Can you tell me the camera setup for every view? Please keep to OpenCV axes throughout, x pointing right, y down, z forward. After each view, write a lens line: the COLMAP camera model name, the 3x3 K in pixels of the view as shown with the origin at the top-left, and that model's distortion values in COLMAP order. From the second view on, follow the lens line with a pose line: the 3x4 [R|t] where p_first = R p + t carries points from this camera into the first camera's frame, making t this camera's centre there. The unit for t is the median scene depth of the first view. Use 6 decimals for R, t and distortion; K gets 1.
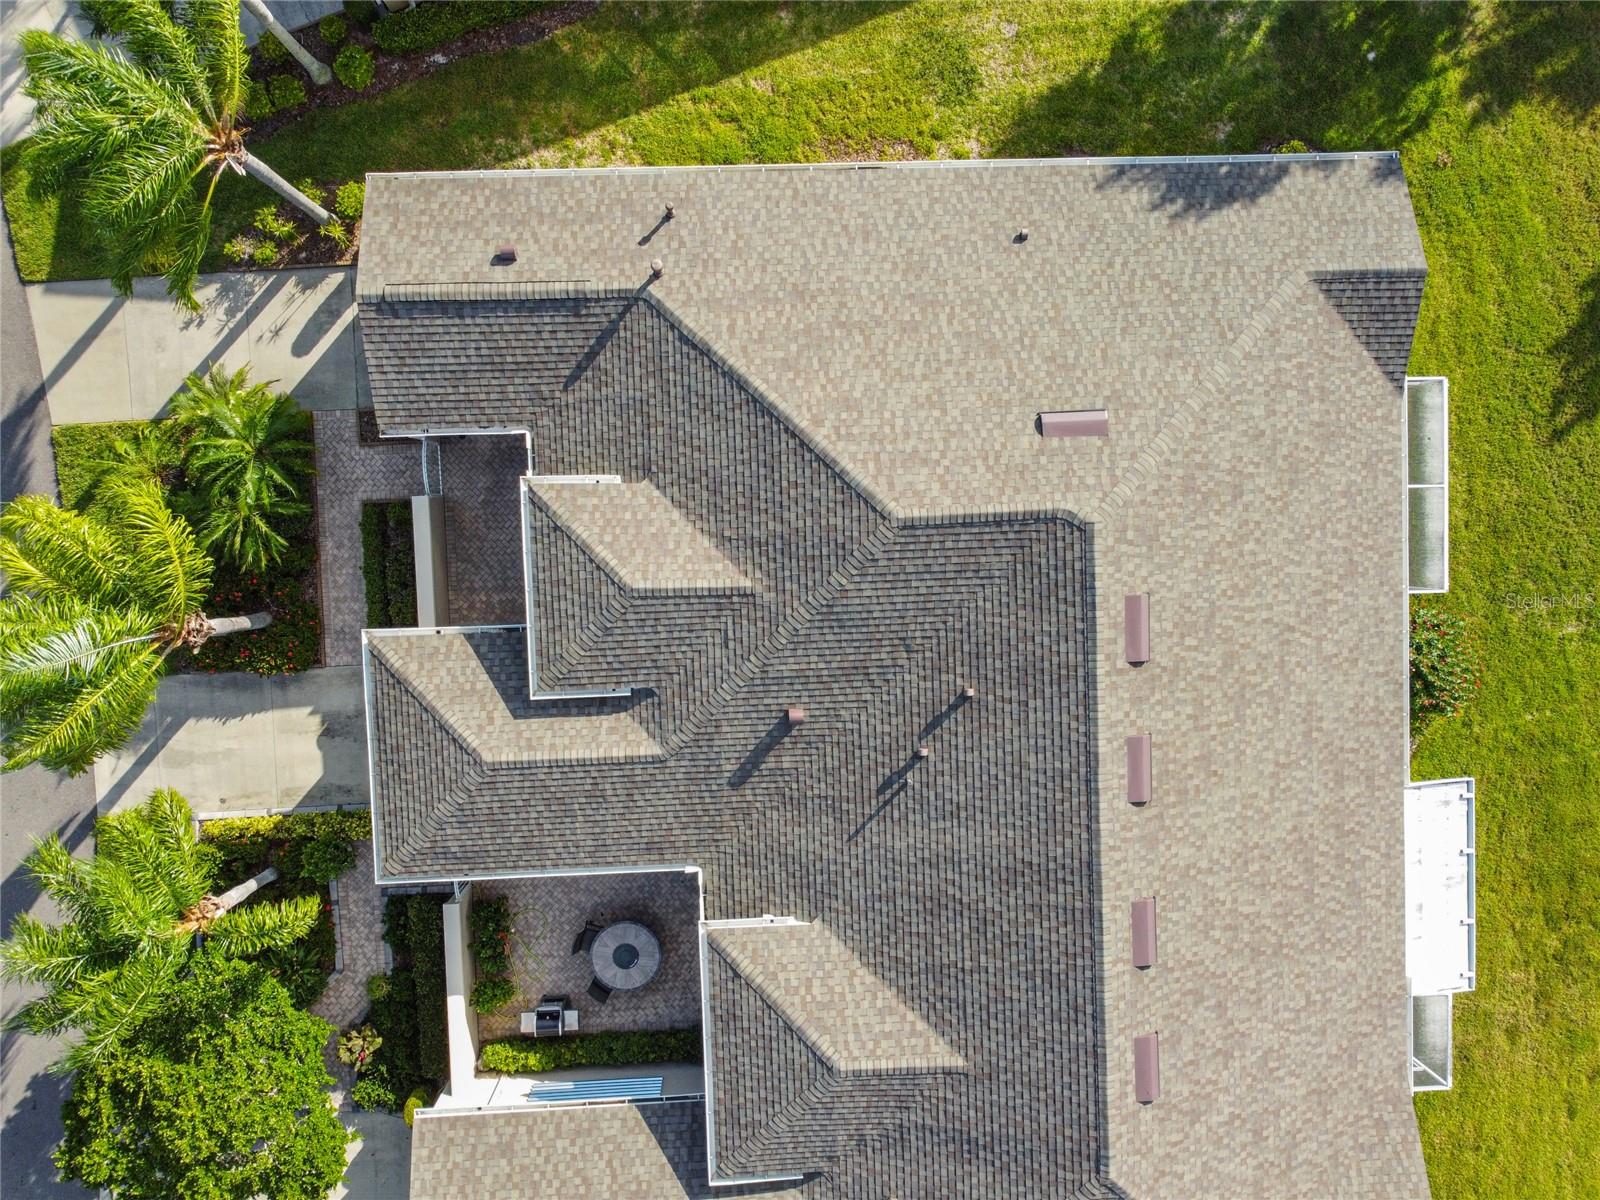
lens RADIAL K [[1212.4, 0, 800.0], [0, 1212.4, 600.0], [0, 0, 1]] dist [0.000806, -0.006491]
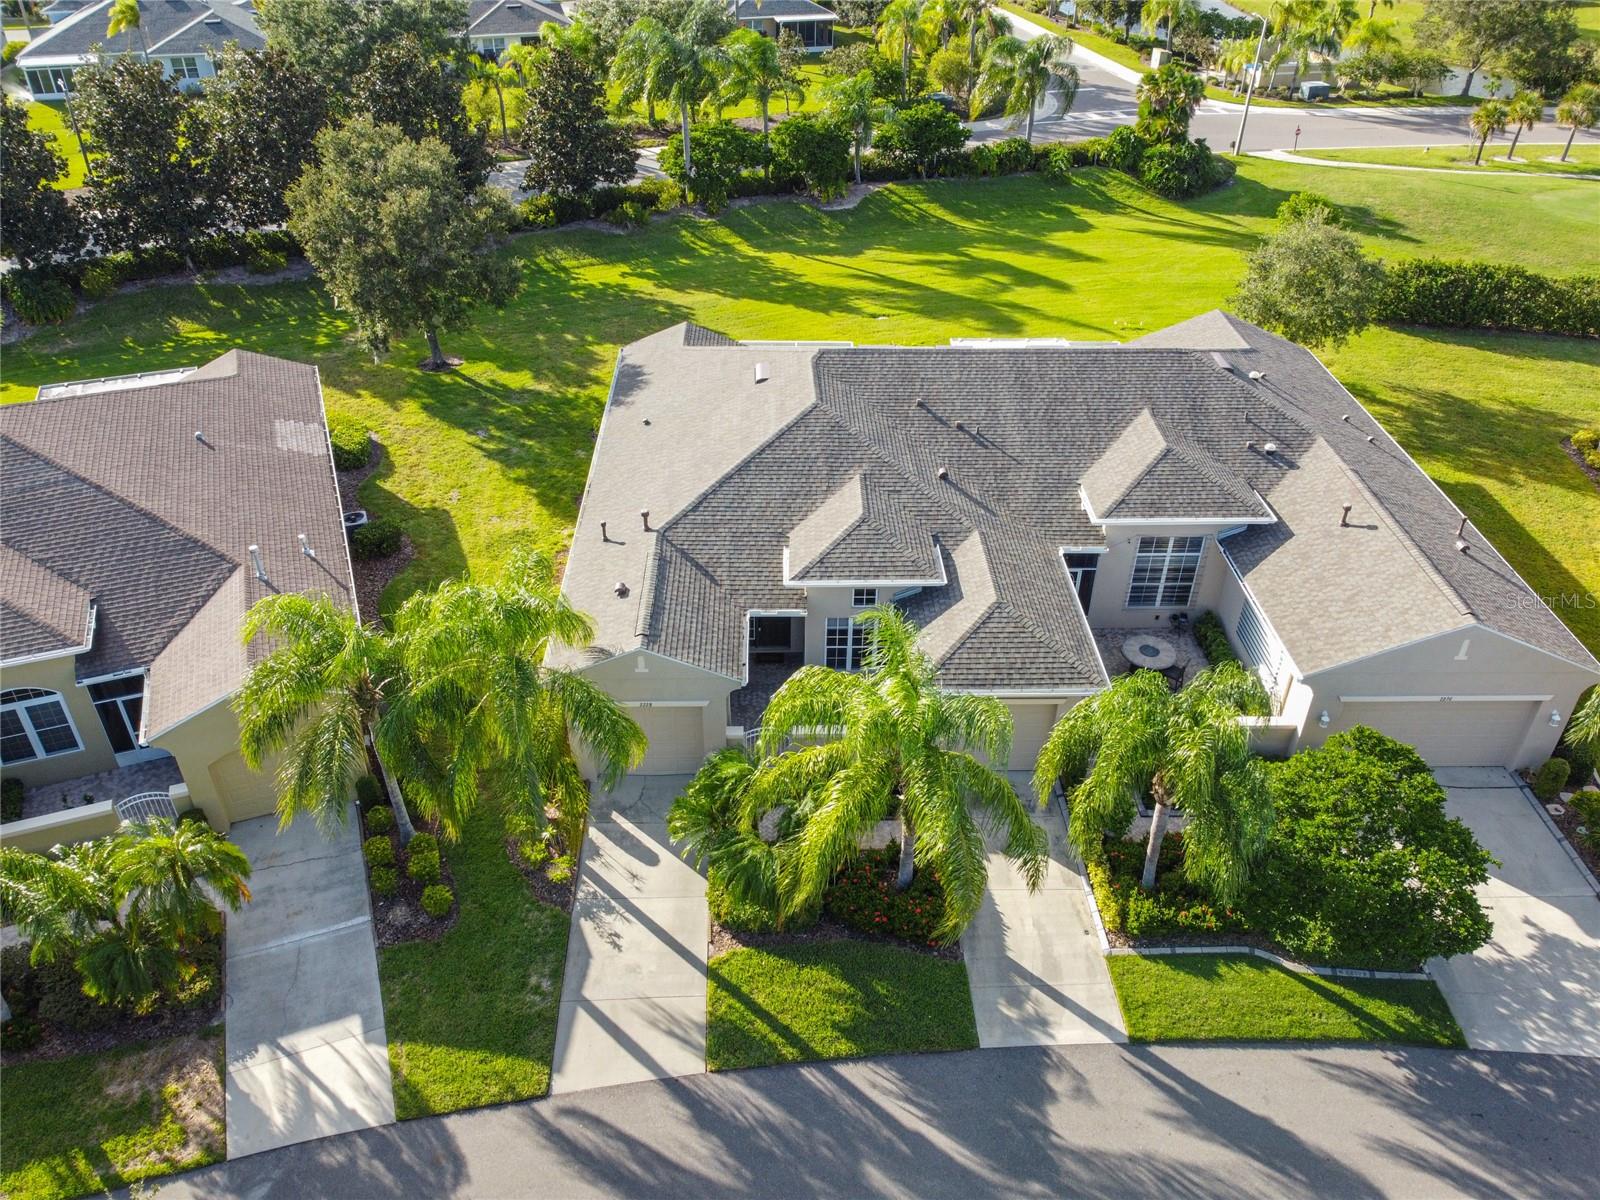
lens RADIAL K [[1212.4, 0, 800.0], [0, 1212.4, 600.0], [0, 0, 1]] dist [0.000806, -0.006491]
pose [[0.011351, -0.606325, 0.795136, -1.317632], [0.999137, -0.024896, -0.033248, -0.038073], [0.039955, 0.794827, 0.605519, 0.187937]]
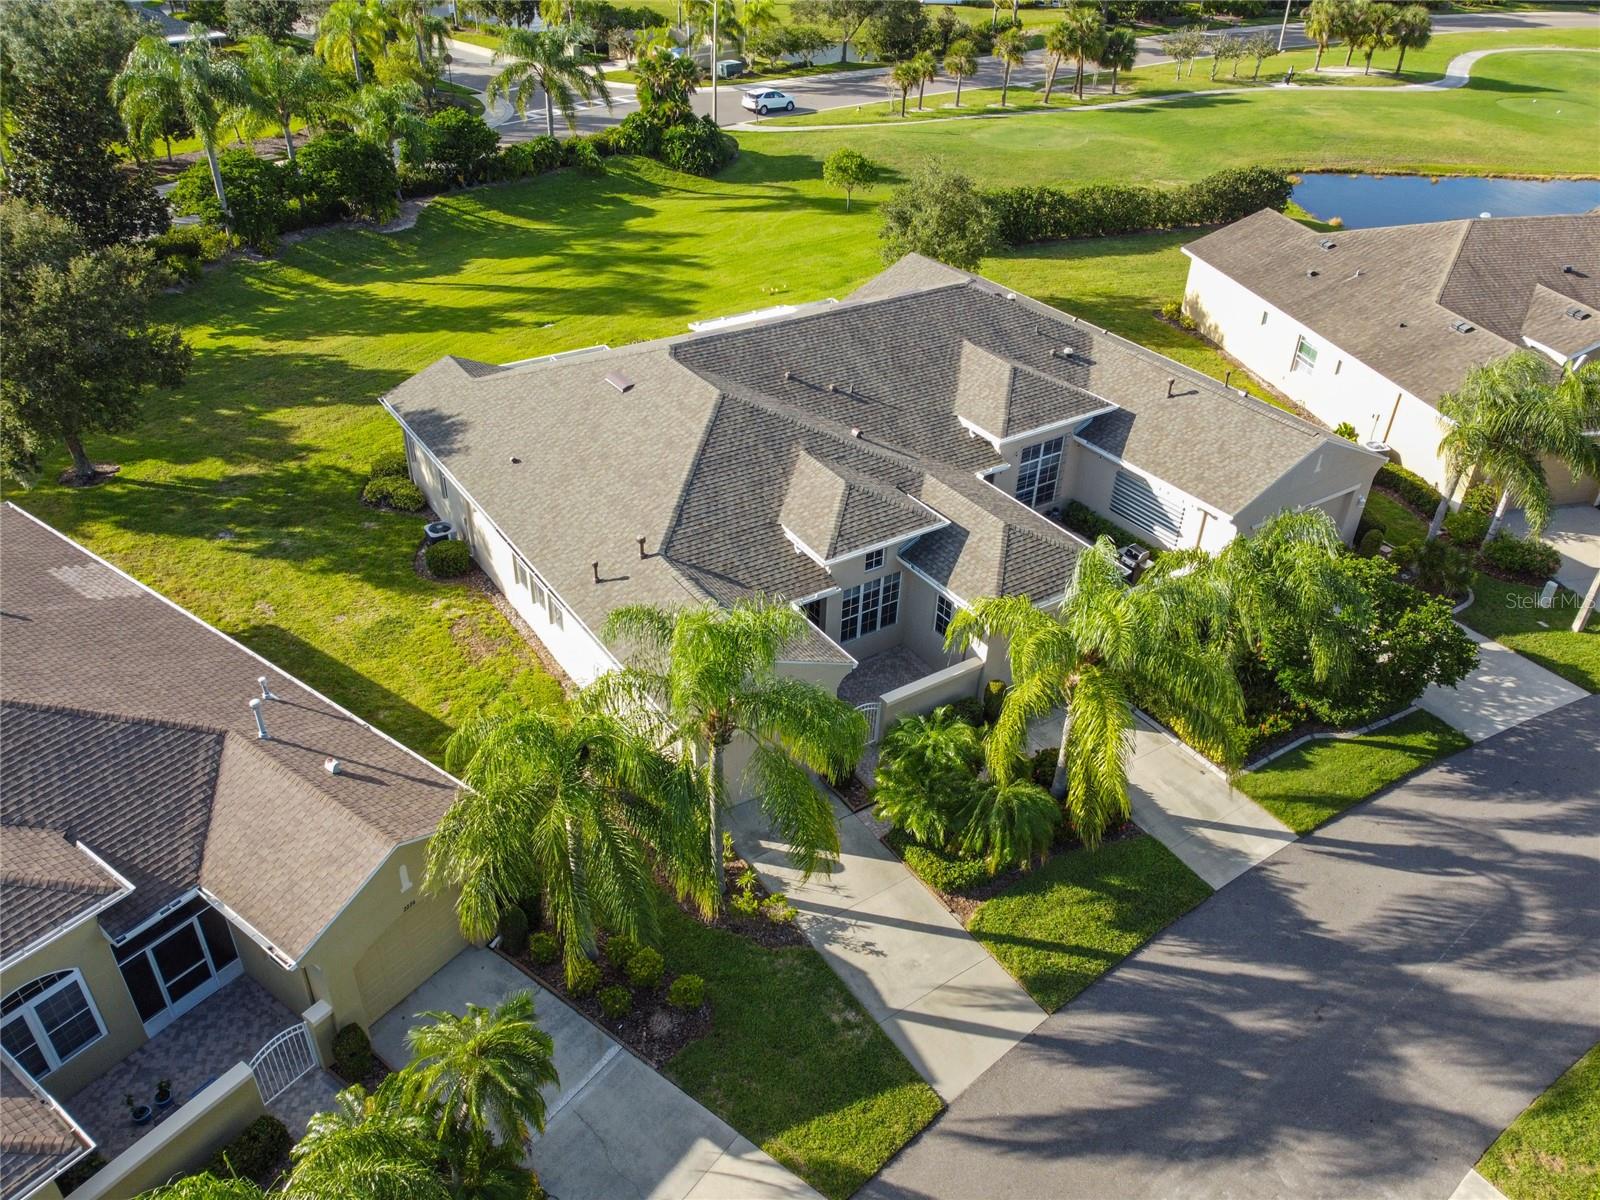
lens RADIAL K [[1212.4, 0, 800.0], [0, 1212.4, 600.0], [0, 0, 1]] dist [0.000806, -0.006491]
pose [[-0.526207, -0.523412, 0.670183, -1.138011], [0.850219, -0.309688, 0.425700, -0.708181], [-0.015269, 0.793809, 0.607975, 0.206278]]
